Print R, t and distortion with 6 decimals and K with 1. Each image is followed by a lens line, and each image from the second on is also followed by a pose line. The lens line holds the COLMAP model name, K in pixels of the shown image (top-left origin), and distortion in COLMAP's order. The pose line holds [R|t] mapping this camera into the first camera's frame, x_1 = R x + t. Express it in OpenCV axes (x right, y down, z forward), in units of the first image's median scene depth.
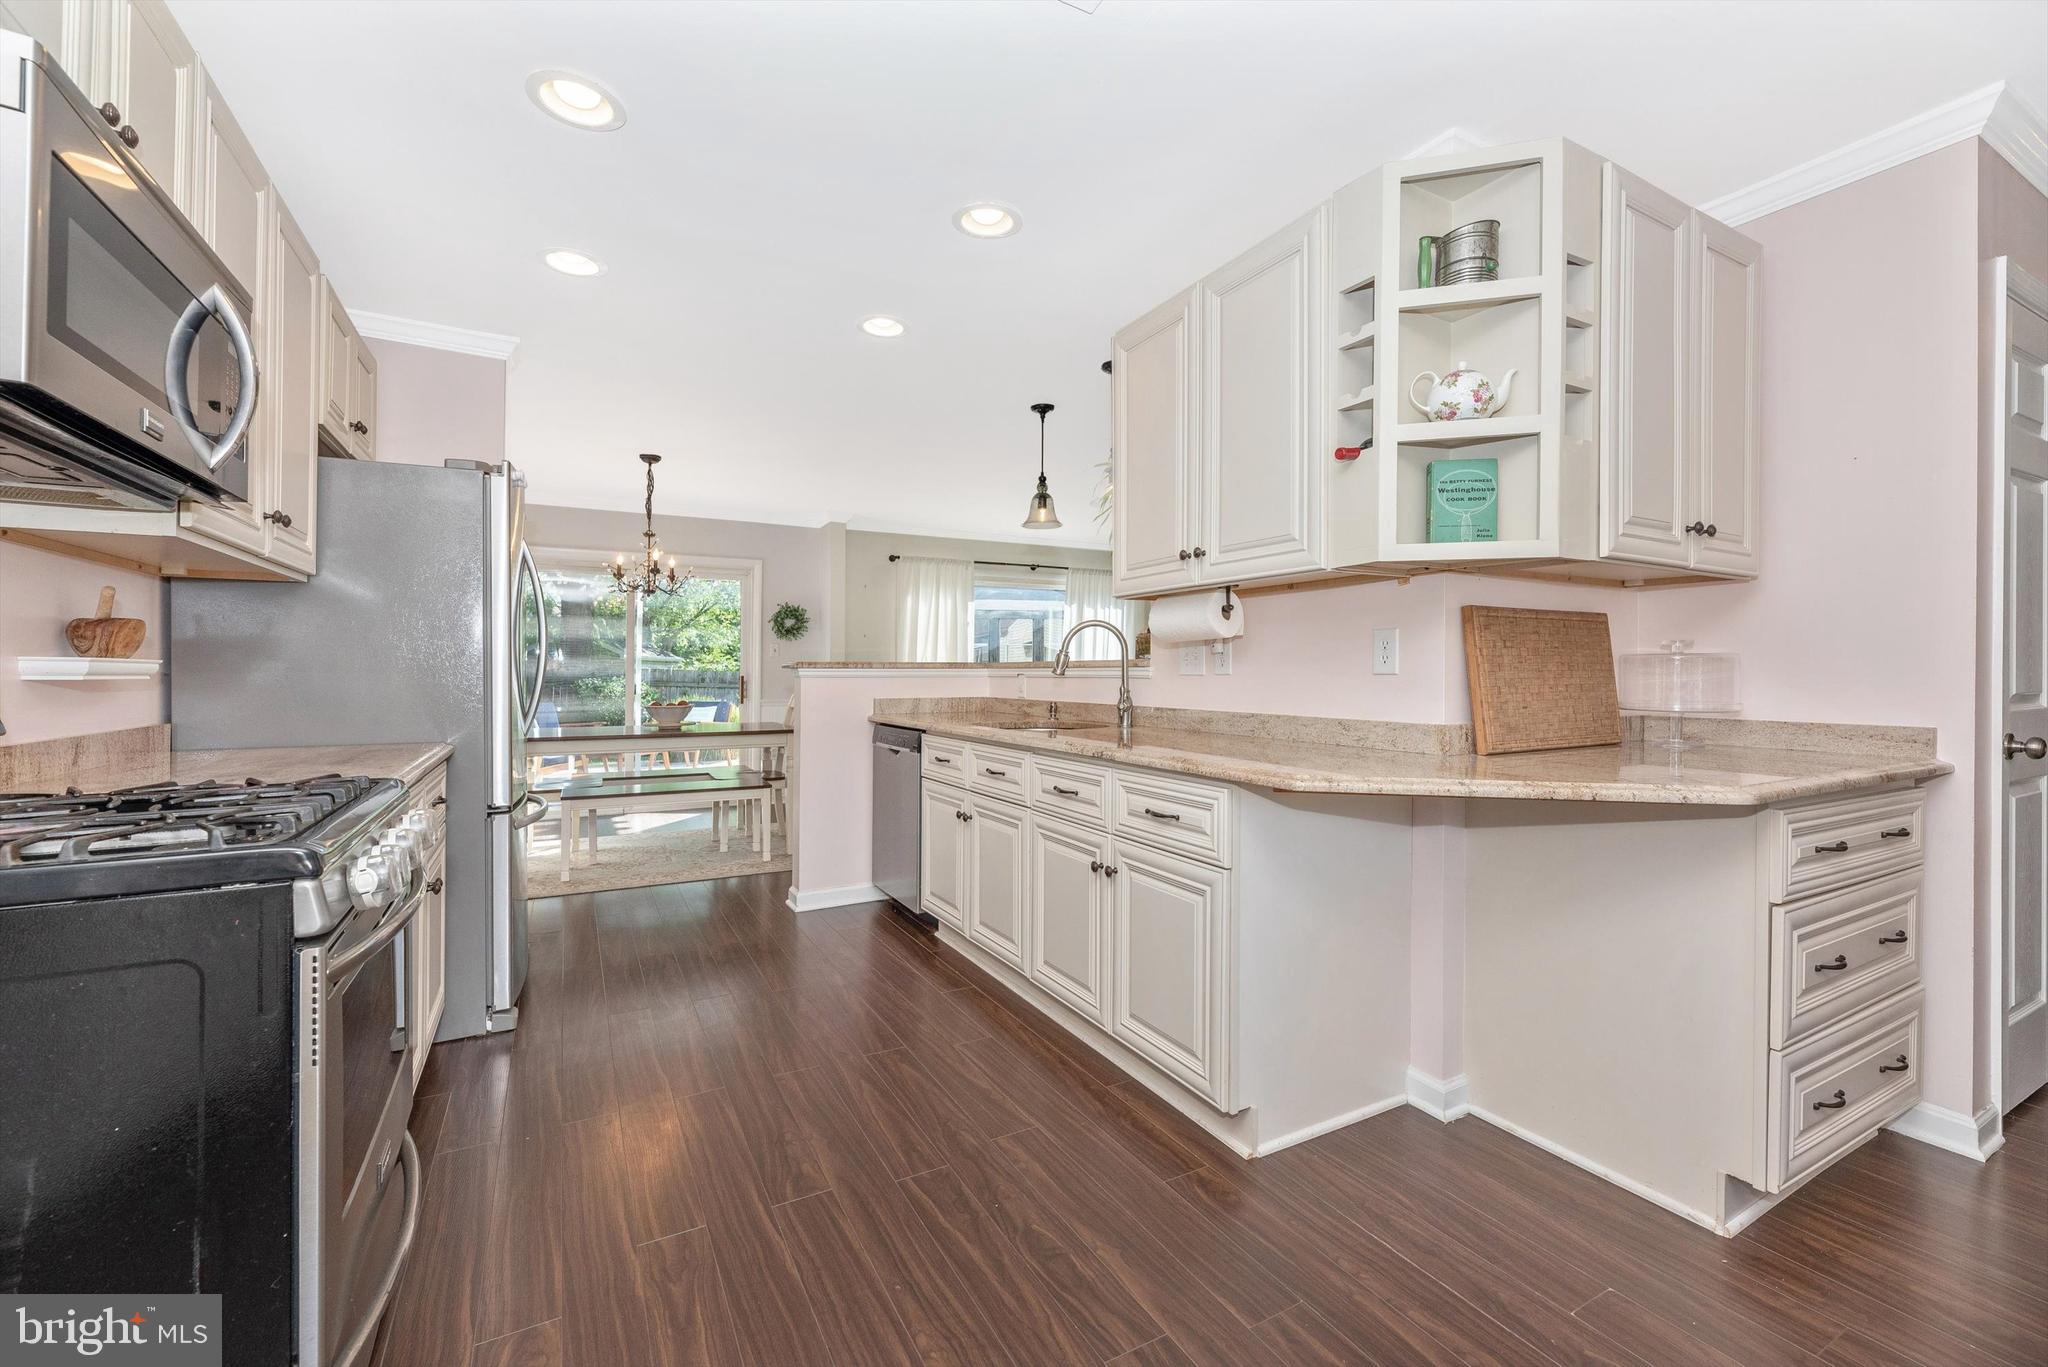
lens RADIAL K [[828.9, 0, 1020.2], [0, 828.9, 673.6], [0, 0, 1]] dist [-0.001946, -0.000355]
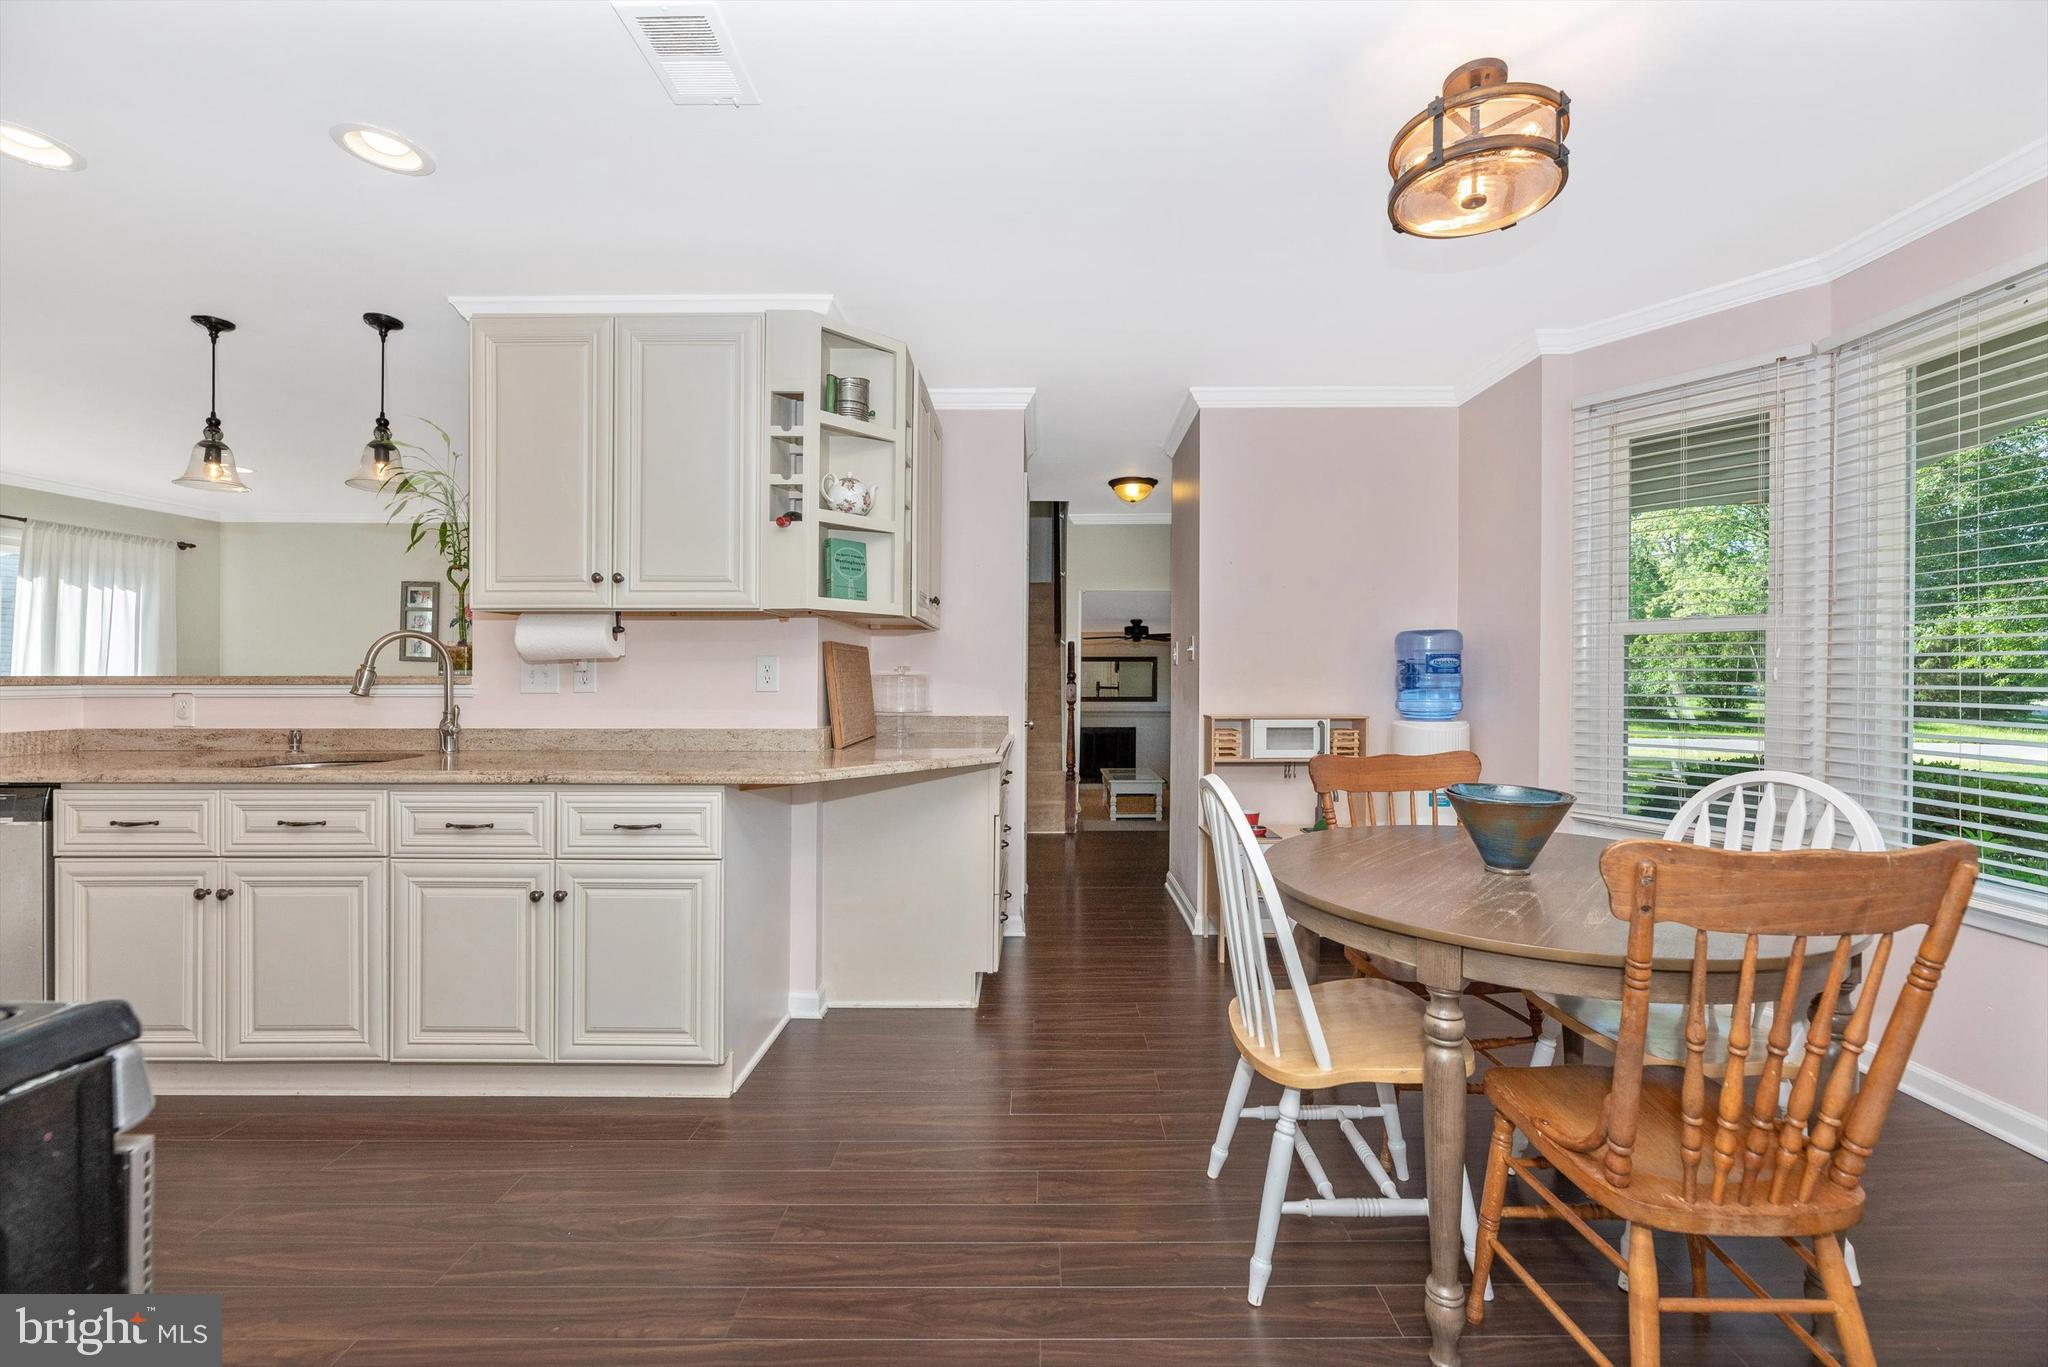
lens RADIAL K [[837.5, 0, 1066.6], [0, 837.5, 693.6], [0, 0, 1]] dist [-0.002467, -0.000052]
pose [[0.455710, -0.016645, 0.889973, -0.491502], [0.000577, 0.999830, 0.018404, -0.019774], [-0.890128, -0.007874, 0.455642, 0.011353]]
